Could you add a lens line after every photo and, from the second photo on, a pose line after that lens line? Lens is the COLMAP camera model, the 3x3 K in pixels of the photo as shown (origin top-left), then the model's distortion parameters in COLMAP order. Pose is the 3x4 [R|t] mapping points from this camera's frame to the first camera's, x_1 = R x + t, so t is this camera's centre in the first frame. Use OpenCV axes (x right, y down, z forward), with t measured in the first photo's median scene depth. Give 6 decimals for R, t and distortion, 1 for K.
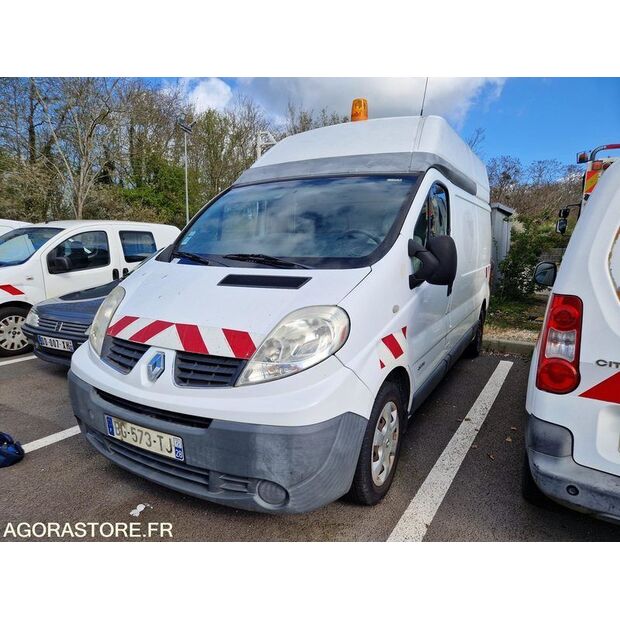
lens RADIAL K [[416.2, 0, 309.0], [0, 416.2, 303.6], [0, 0, 1]] dist [0.061269, -0.050928]
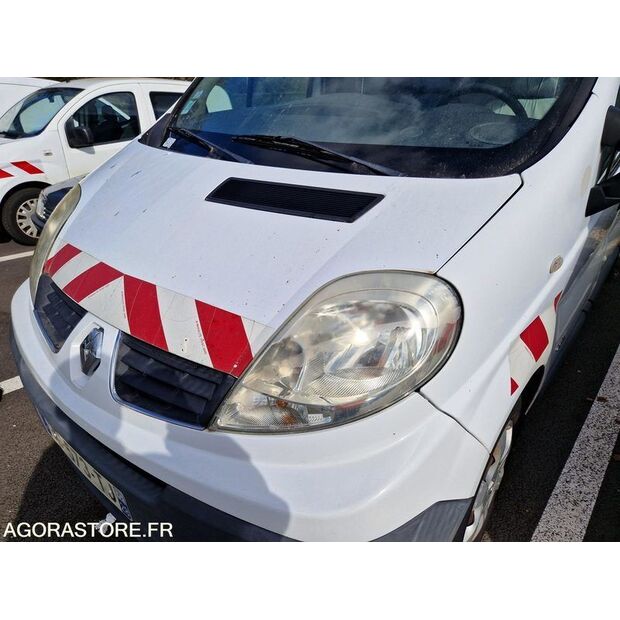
lens RADIAL K [[434.4, 0, 292.0], [0, 434.4, 311.2], [0, 0, 1]] dist [0.066446, -0.053489]
pose [[0.981848, 0.084193, -0.169962, -0.000413], [-0.032447, 0.957431, 0.286833, -0.075892], [0.186876, -0.276112, 0.942783, 0.465065]]
